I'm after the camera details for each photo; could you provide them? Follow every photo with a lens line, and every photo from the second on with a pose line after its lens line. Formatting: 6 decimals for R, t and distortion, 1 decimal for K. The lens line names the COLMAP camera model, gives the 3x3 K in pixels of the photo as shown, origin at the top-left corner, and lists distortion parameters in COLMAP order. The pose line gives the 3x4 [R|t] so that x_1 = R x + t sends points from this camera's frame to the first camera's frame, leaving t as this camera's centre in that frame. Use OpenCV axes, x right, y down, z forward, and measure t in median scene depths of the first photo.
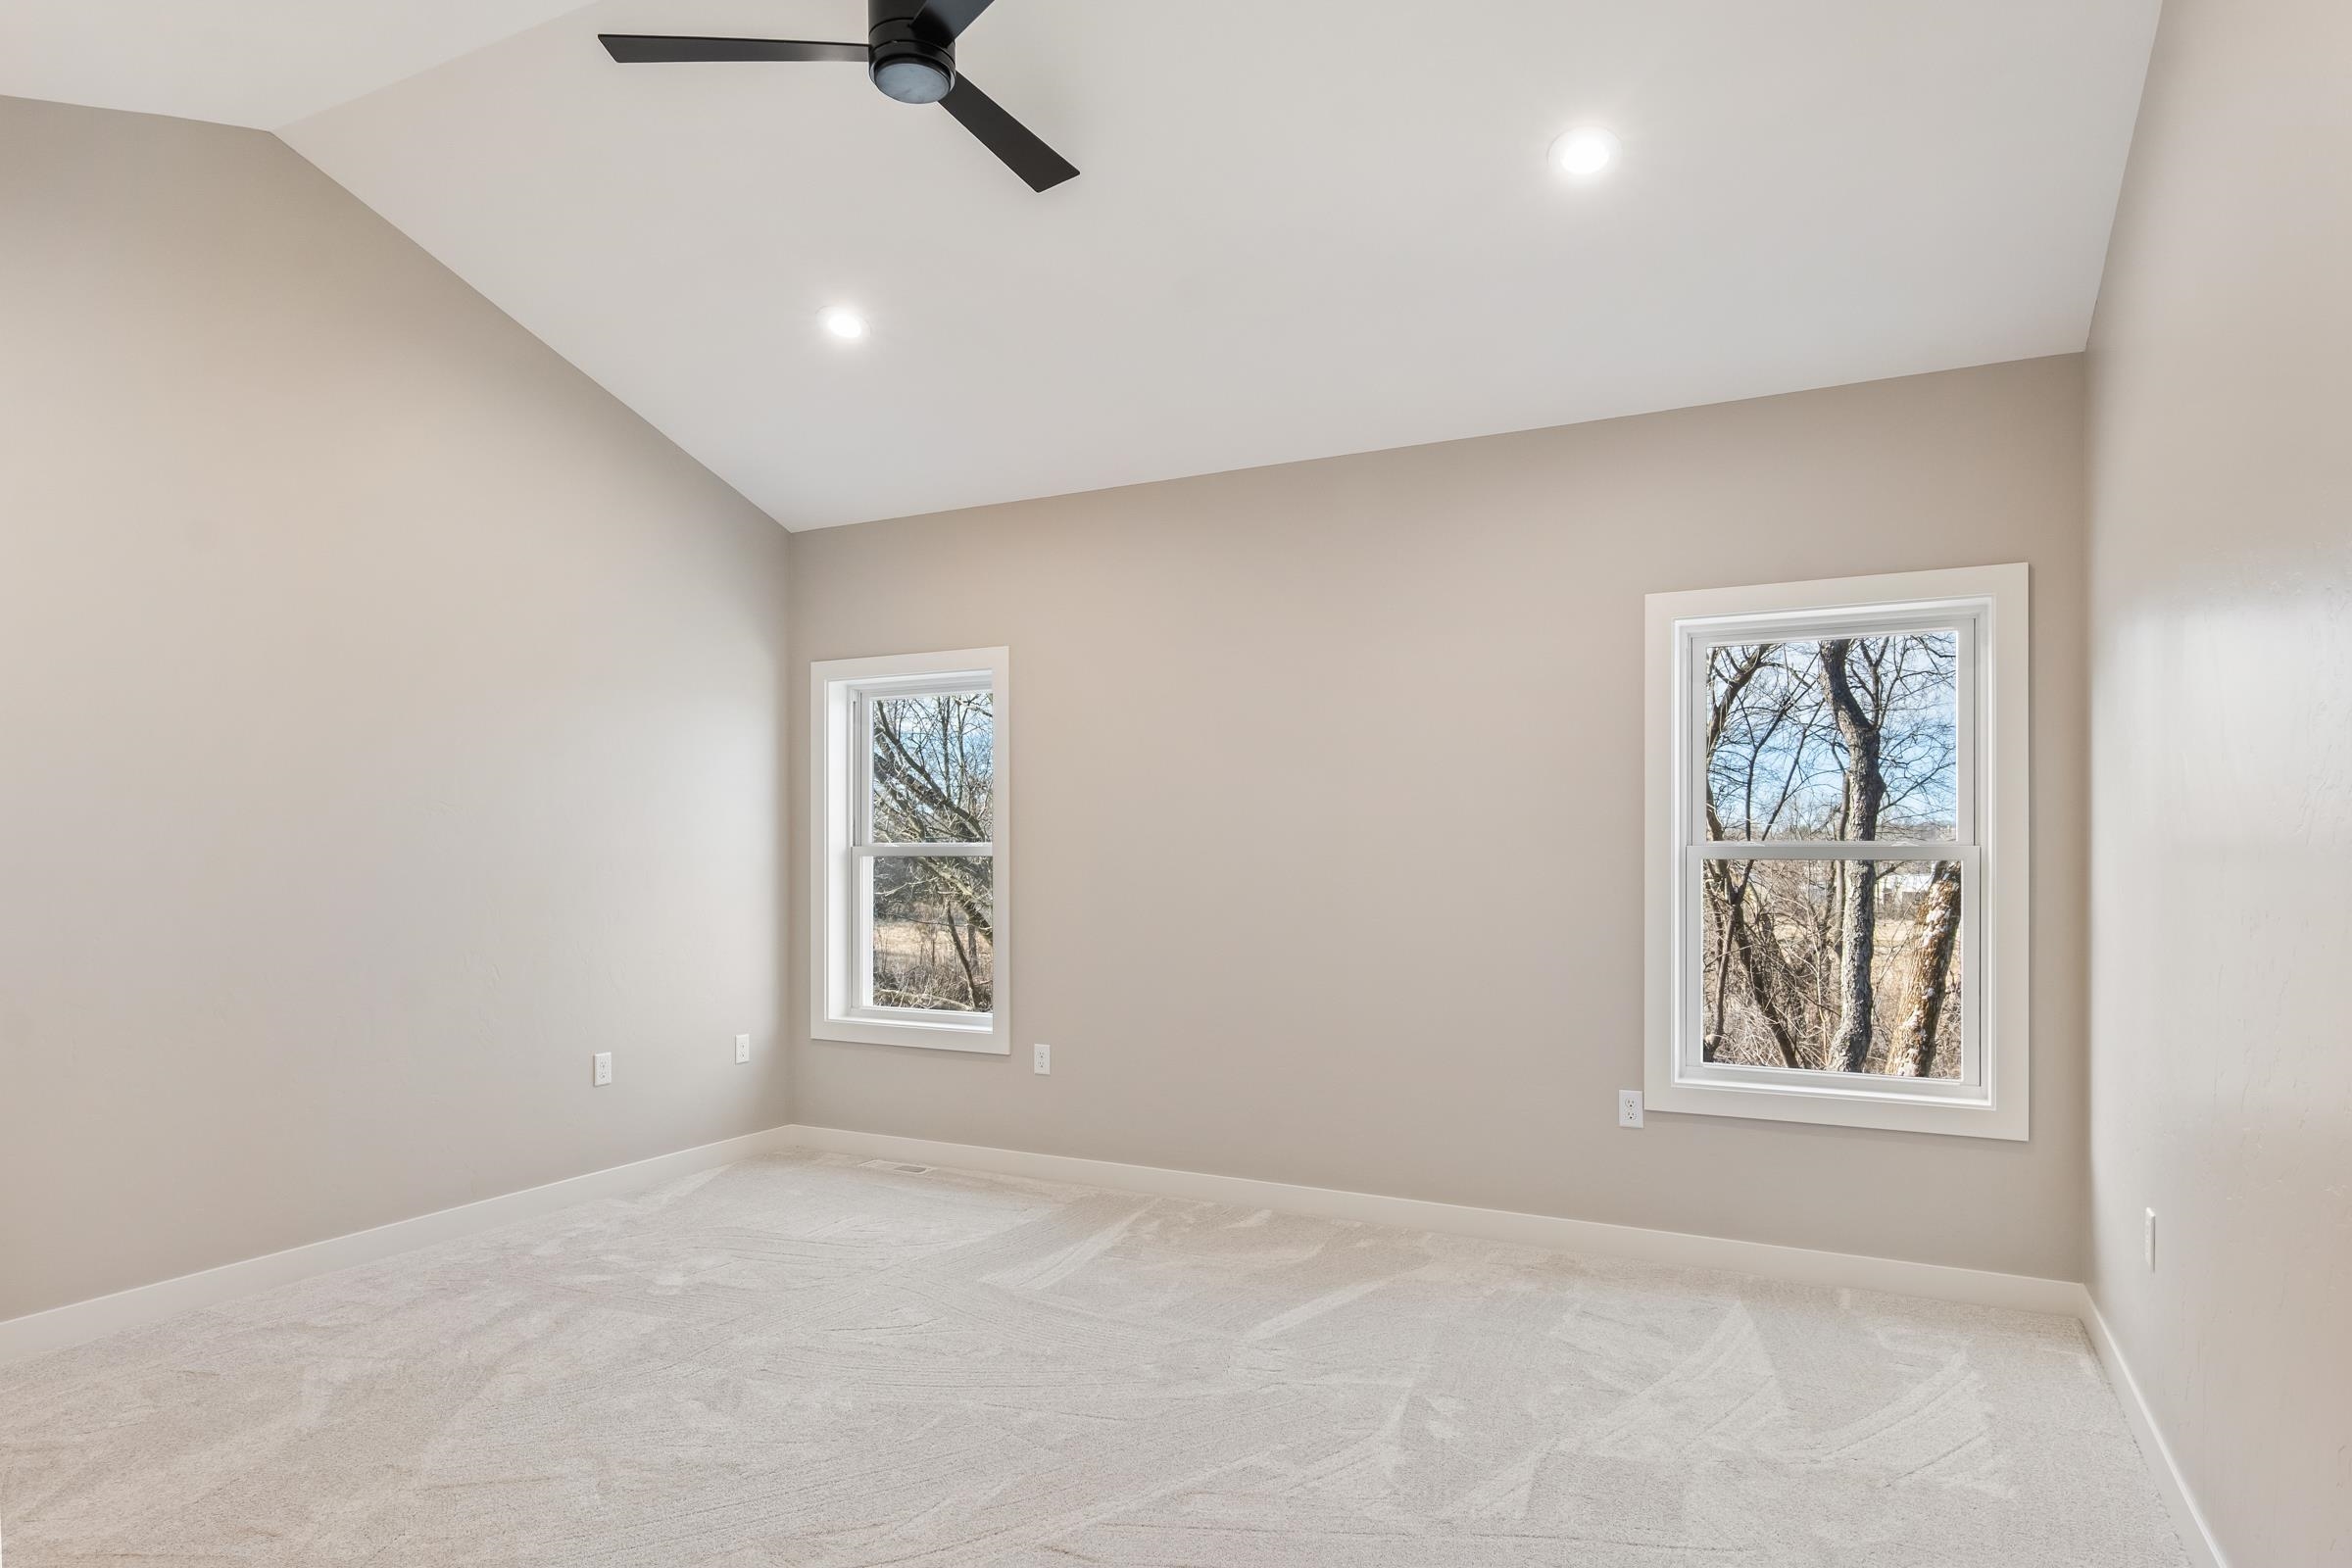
lens RADIAL K [[1413.2, 0, 1176.1], [0, 1413.2, 877.5], [0, 0, 1]] dist [-0.000344, 0.000385]
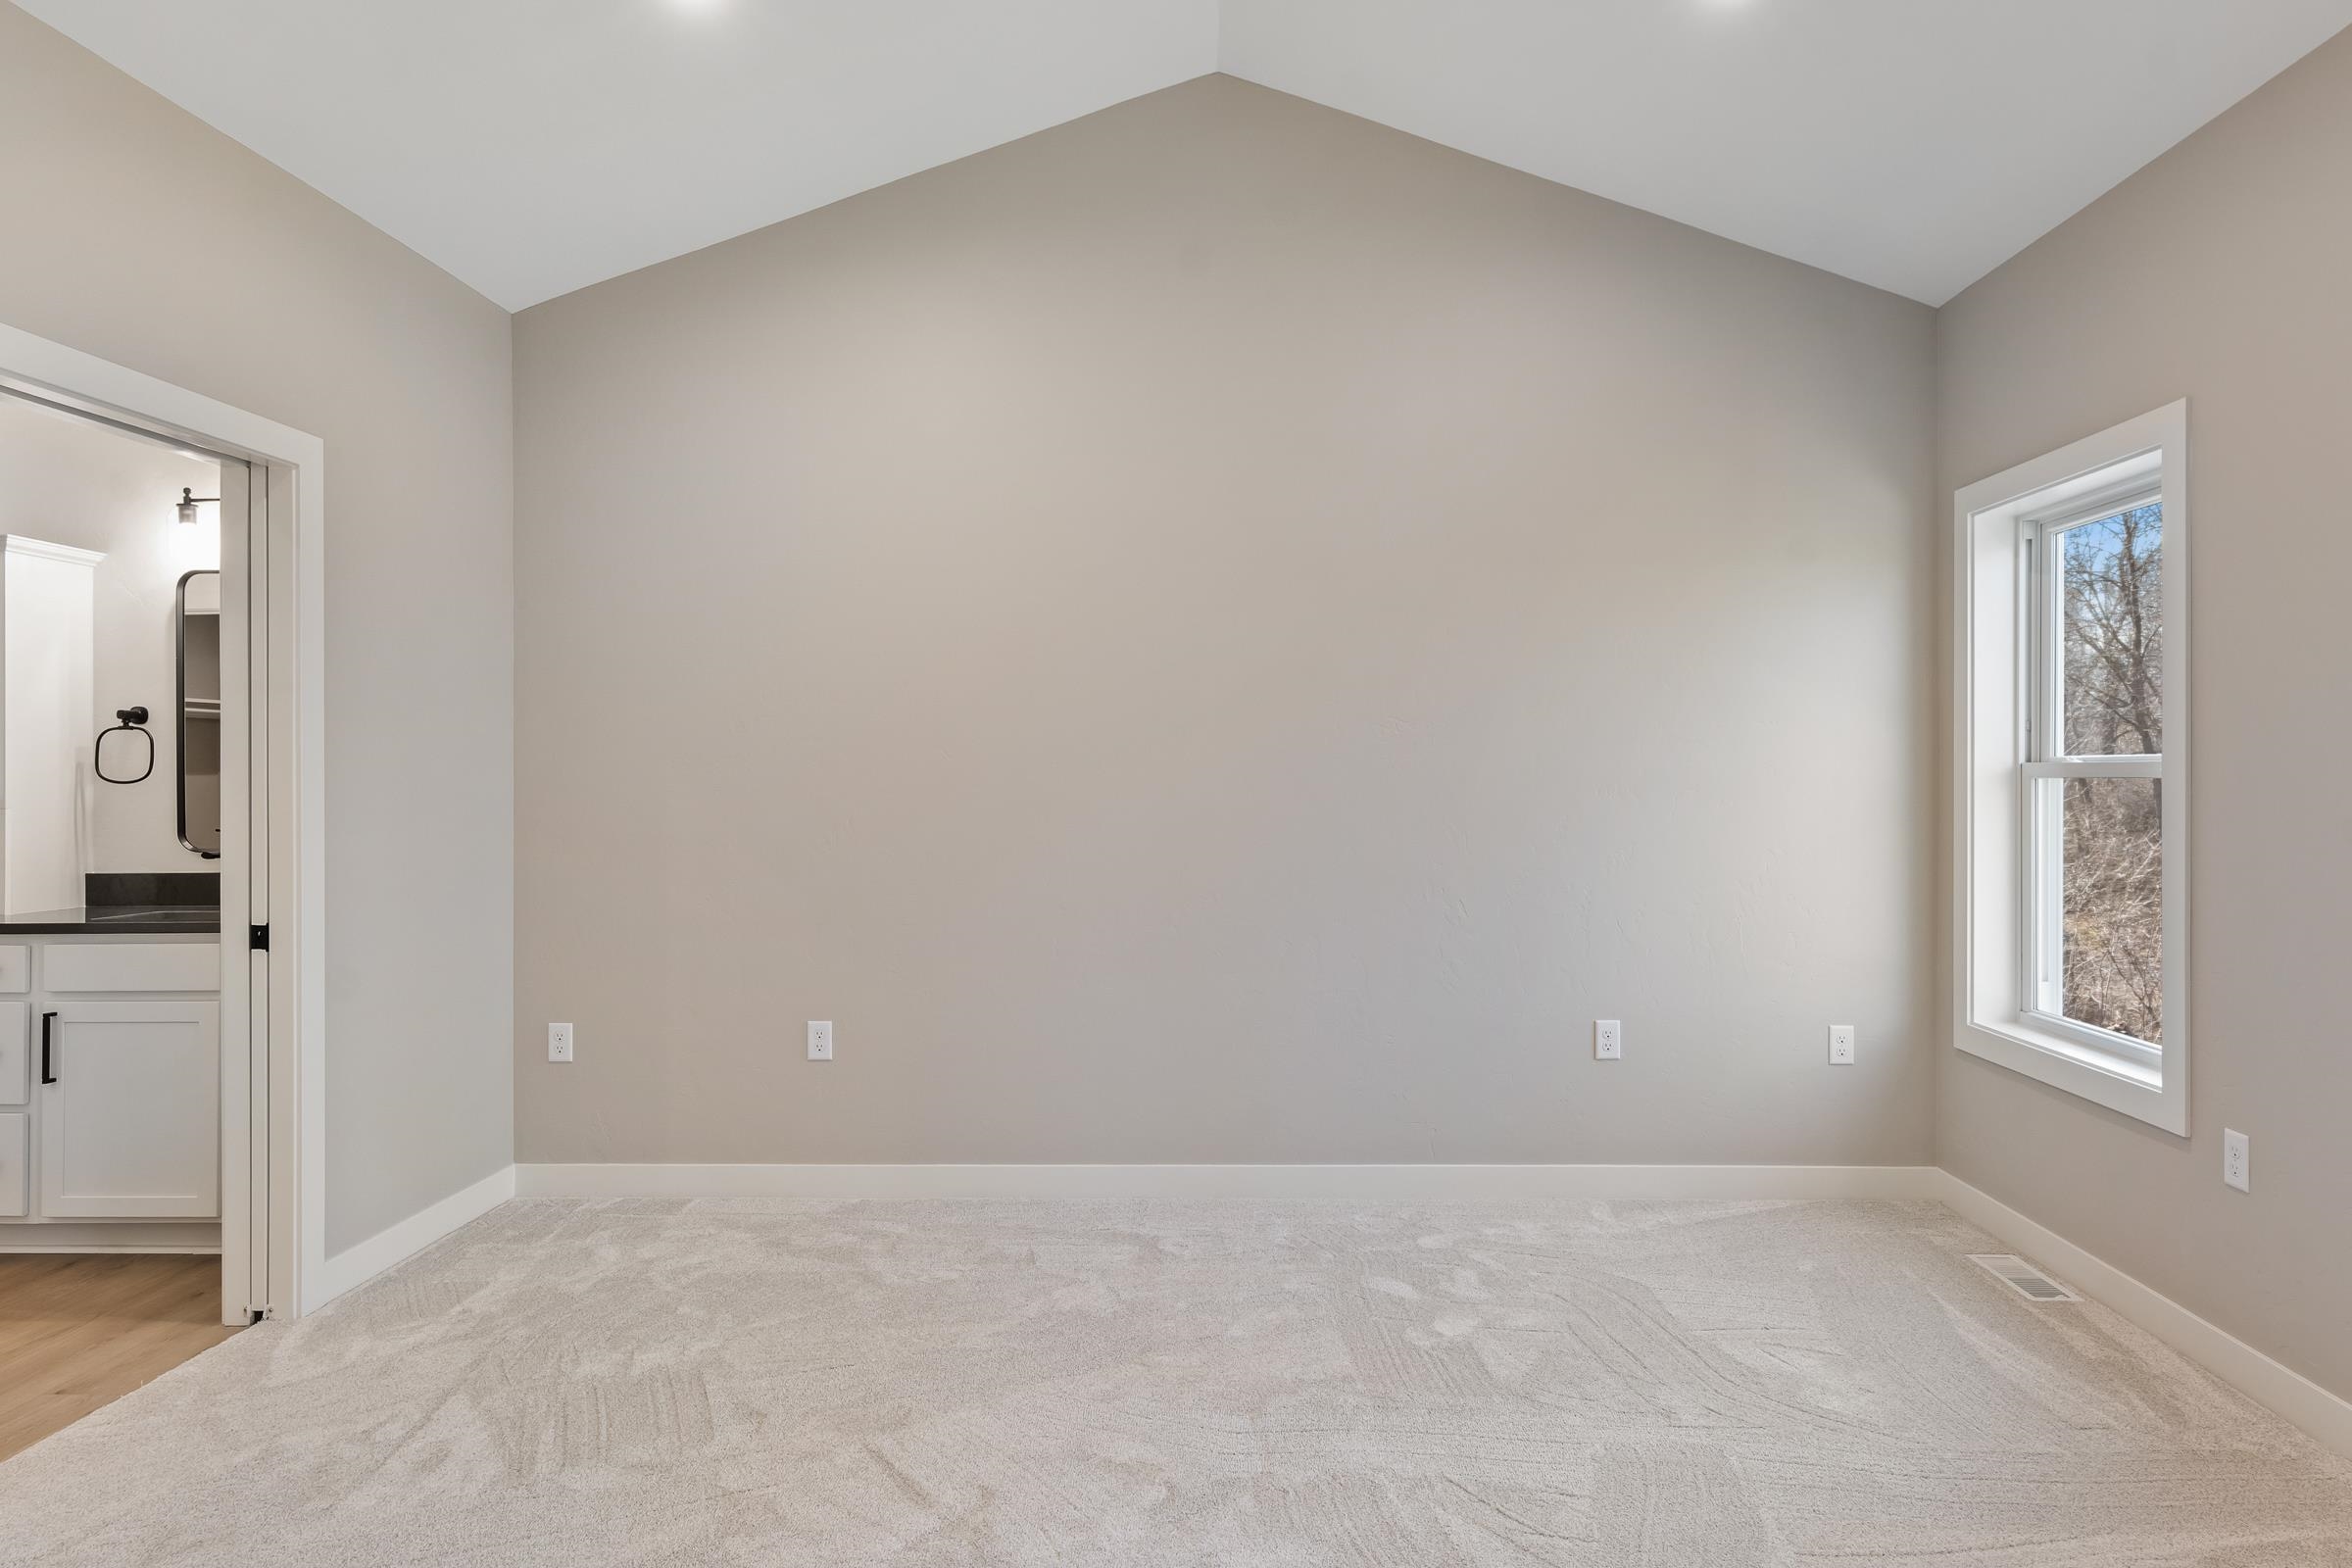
lens RADIAL K [[1429.0, 0, 1176.0], [0, 1429.0, 784.0], [0, 0, 1]] dist [-0.001023, -0.000569]
pose [[0.430997, 0.006480, -0.902330, 0.213533], [-0.015375, 0.999882, -0.000163, -0.006610], [0.902222, 0.013943, 0.431045, 0.400139]]
